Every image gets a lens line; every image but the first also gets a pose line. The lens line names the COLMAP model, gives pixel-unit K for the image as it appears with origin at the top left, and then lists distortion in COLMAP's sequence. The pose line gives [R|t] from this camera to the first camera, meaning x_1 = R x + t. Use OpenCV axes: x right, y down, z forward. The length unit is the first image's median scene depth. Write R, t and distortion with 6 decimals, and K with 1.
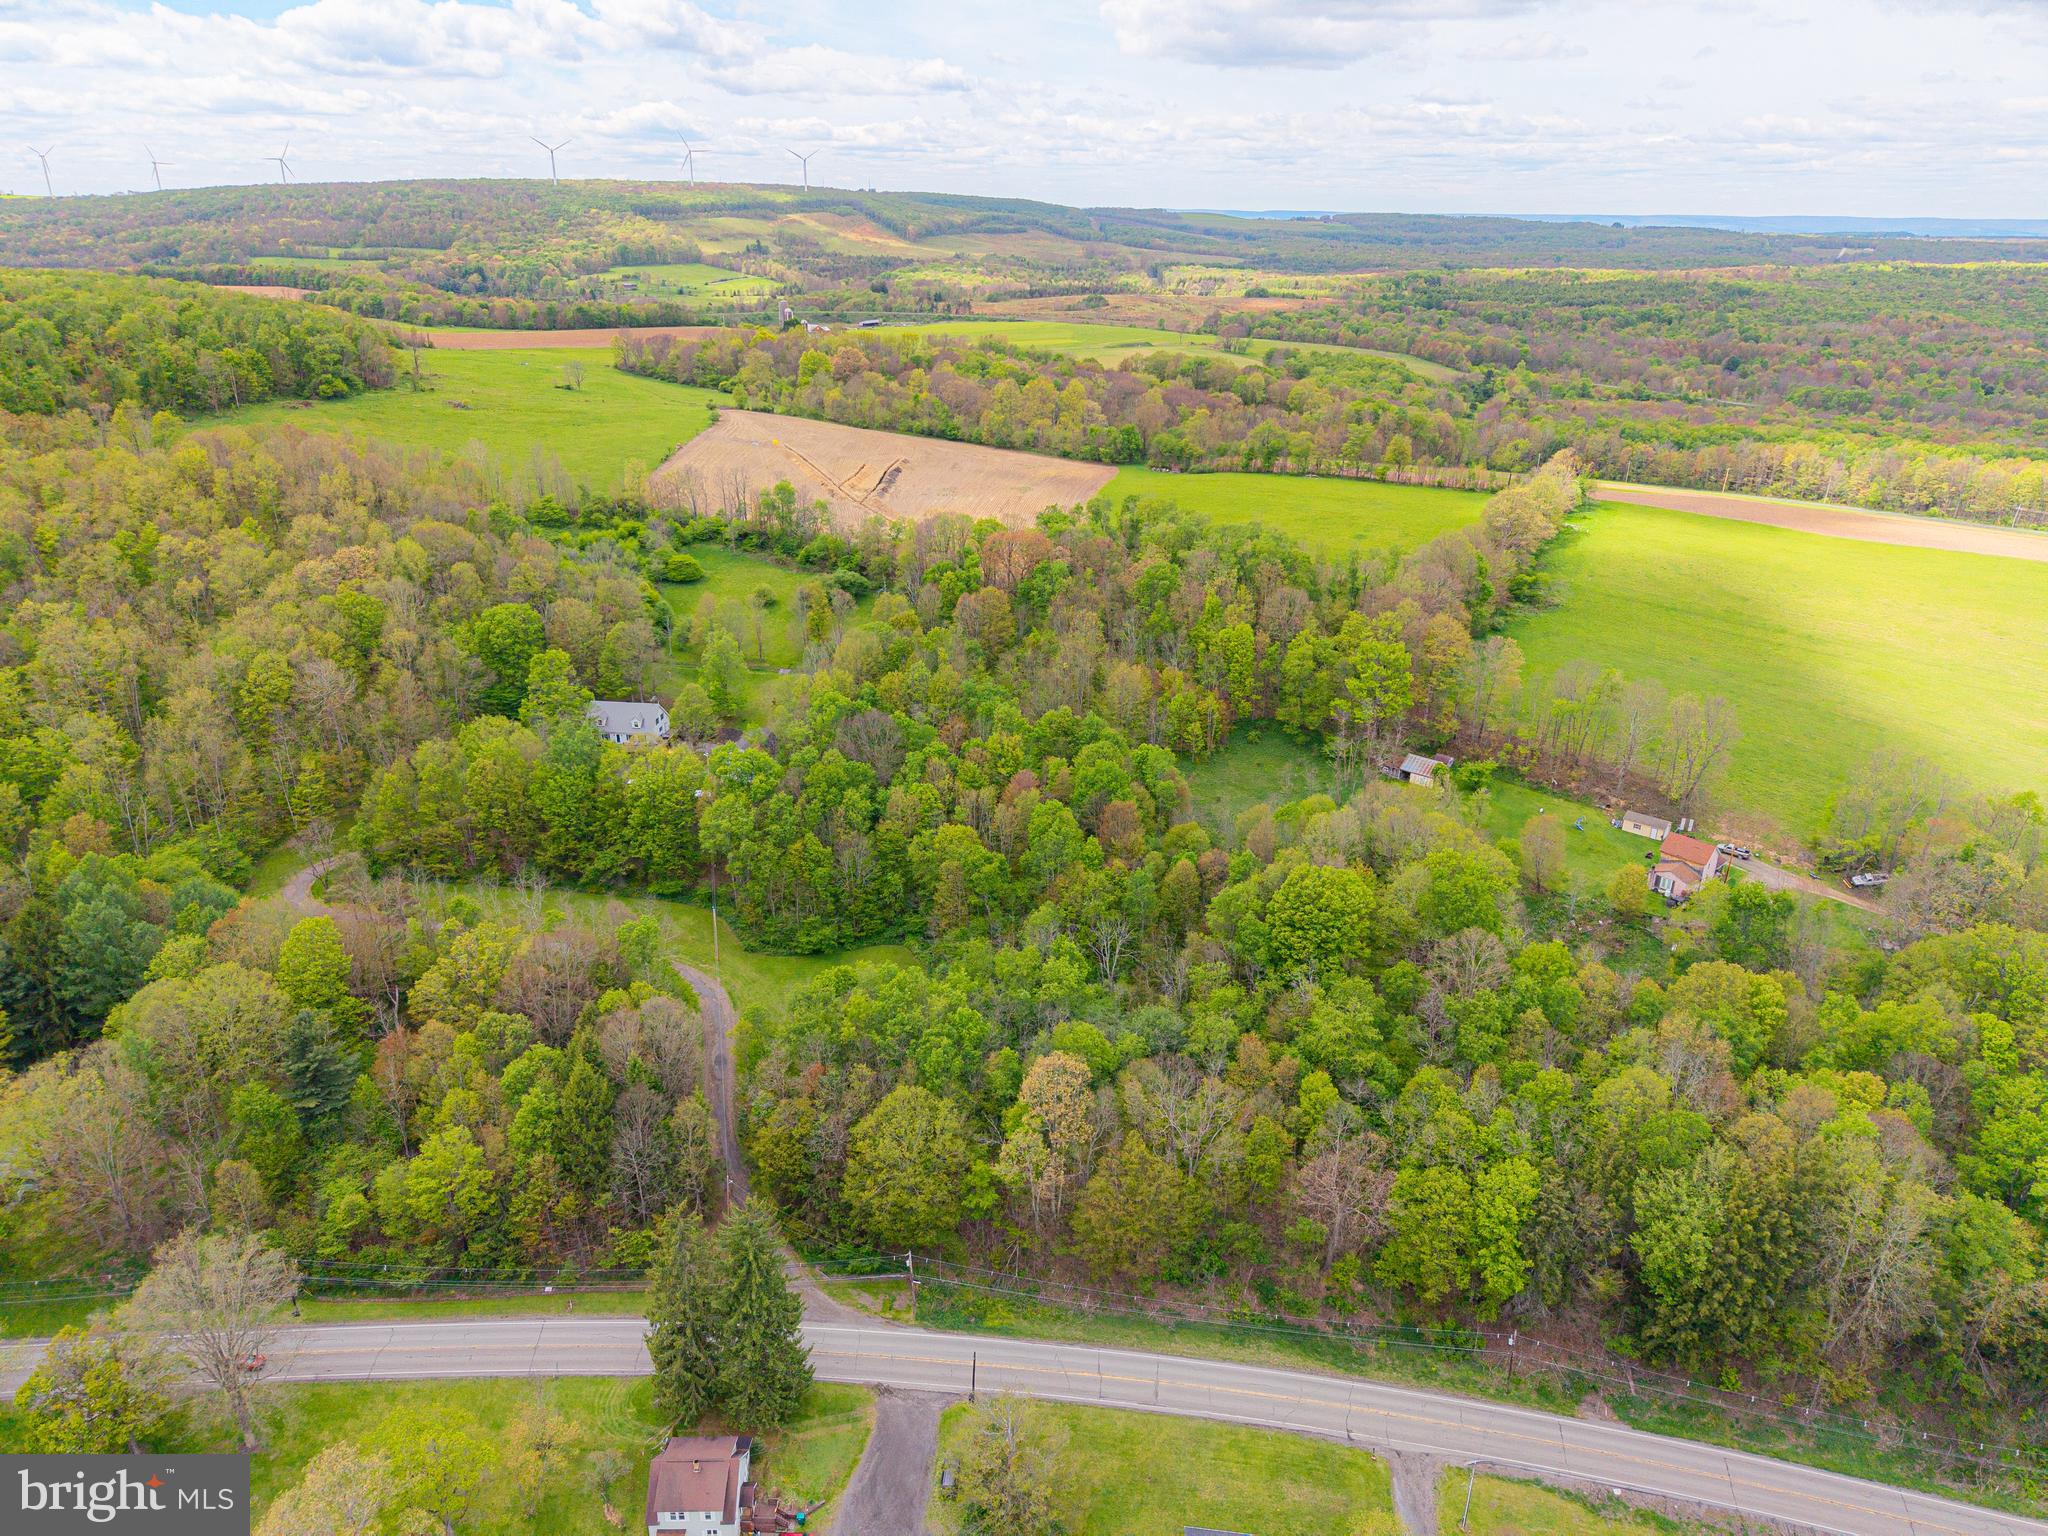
lens RADIAL K [[1370.1, 0, 1021.2], [0, 1370.1, 767.9], [0, 0, 1]] dist [0.016118, -0.010180]
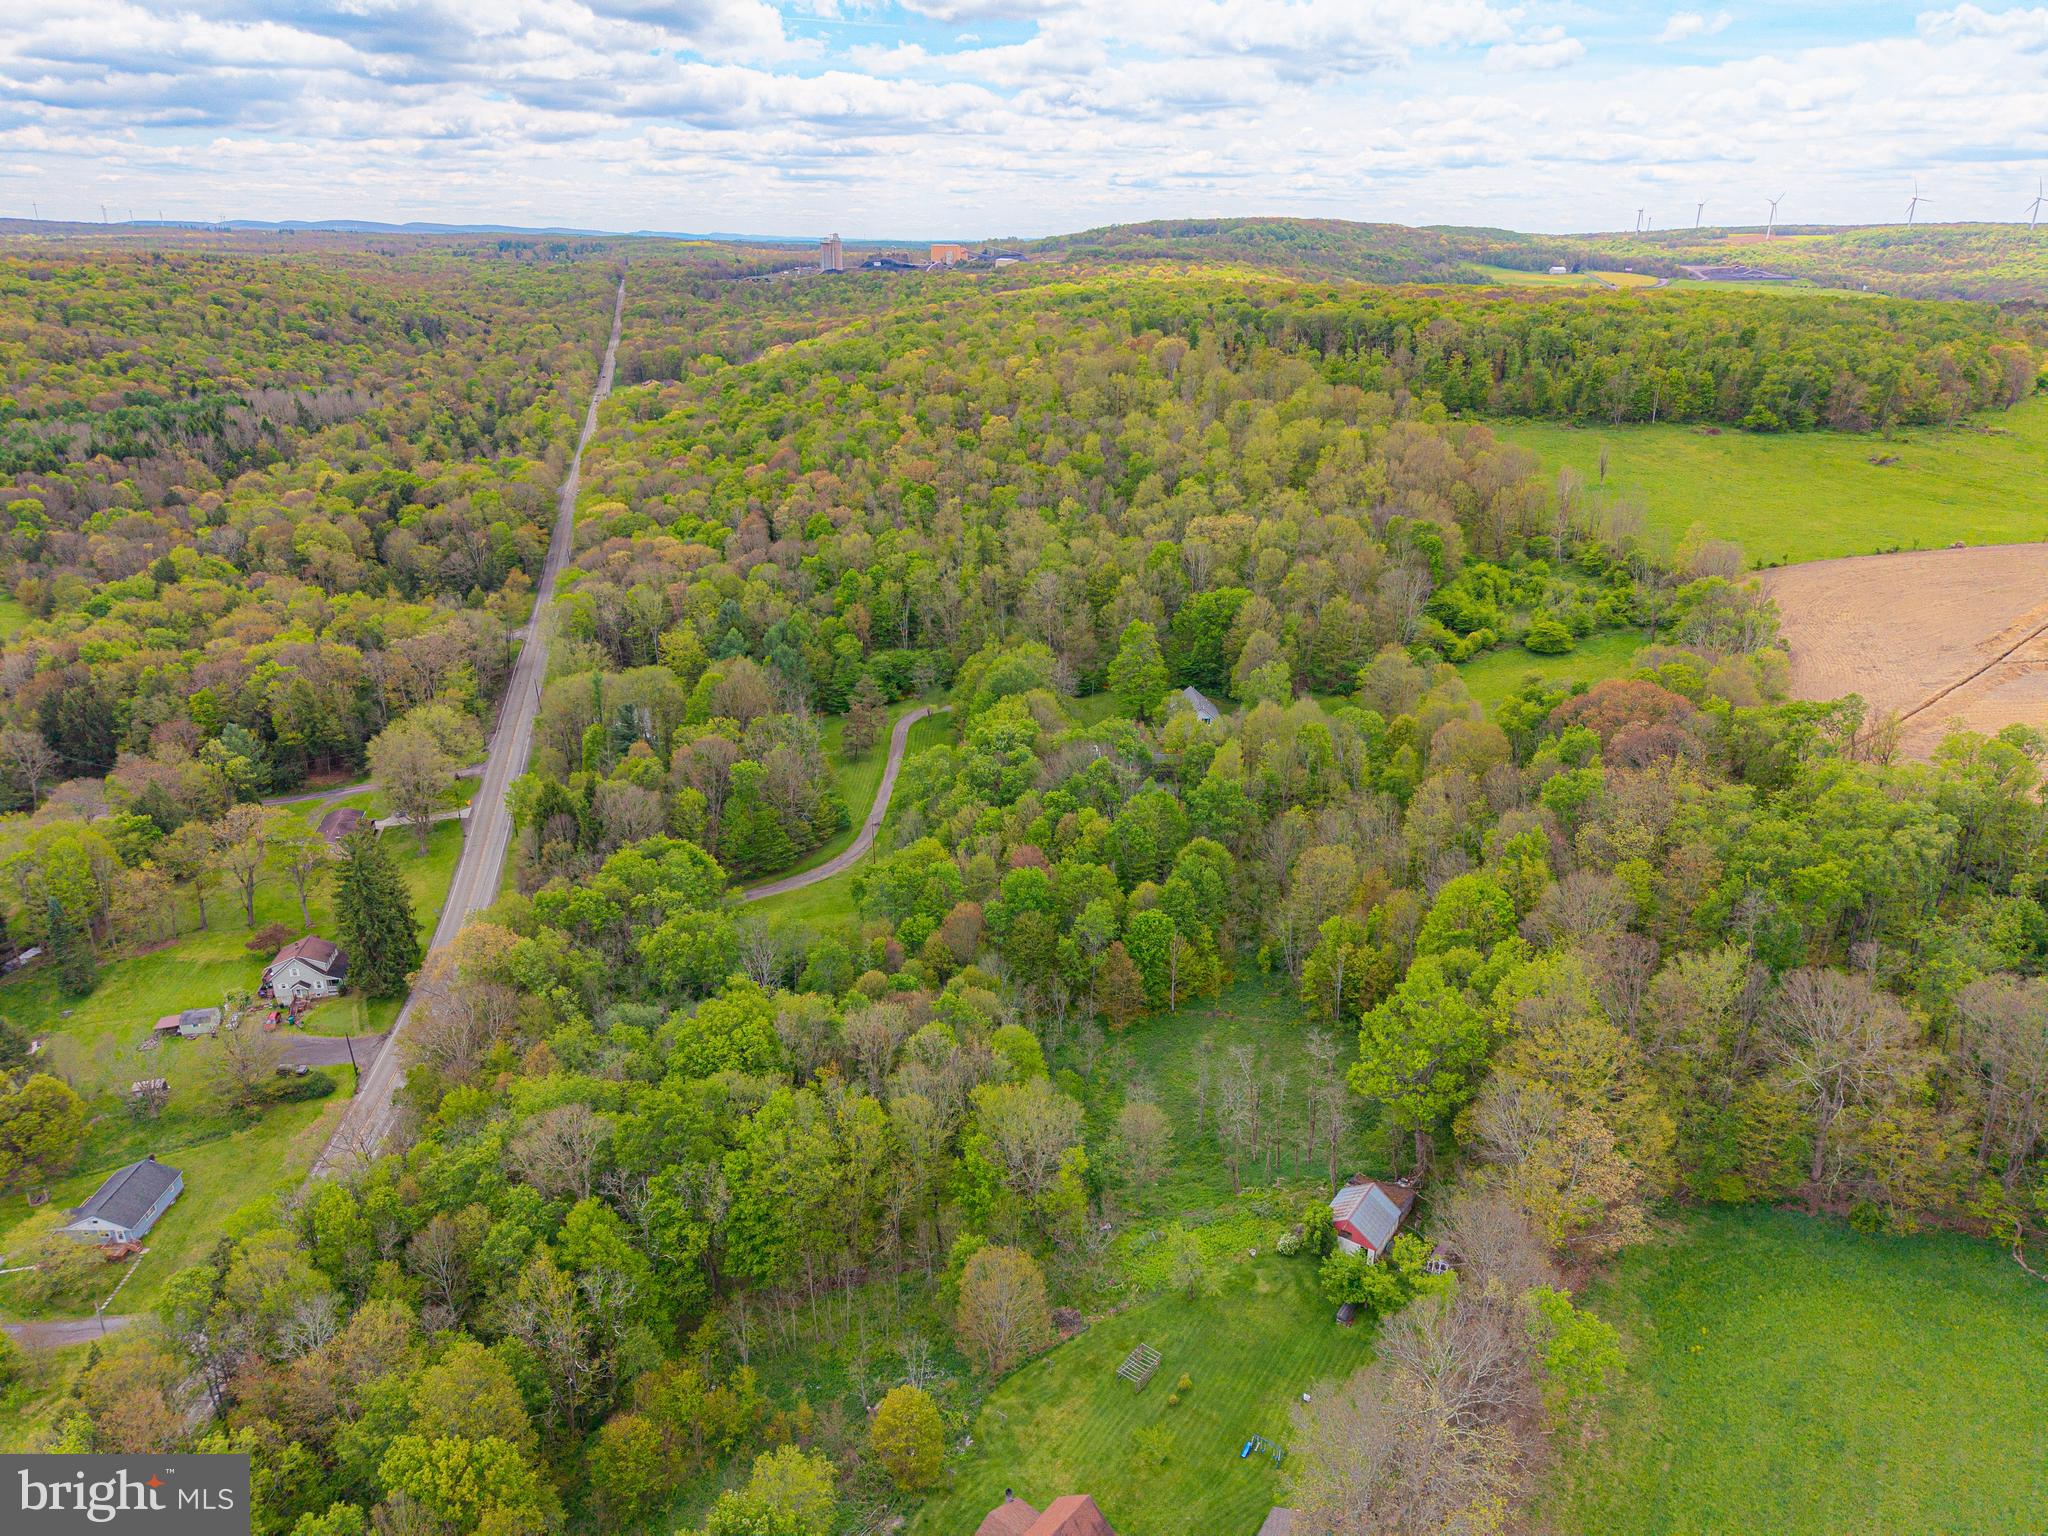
lens RADIAL K [[1370.1, 0, 1020.8], [0, 1370.1, 779.3], [0, 0, 1]] dist [0.016118, -0.010180]
pose [[0.128454, 0.363860, -0.922554, 0.282939], [-0.380868, 0.877021, 0.292871, -0.104678], [0.915663, 0.313750, 0.251239, 0.277017]]
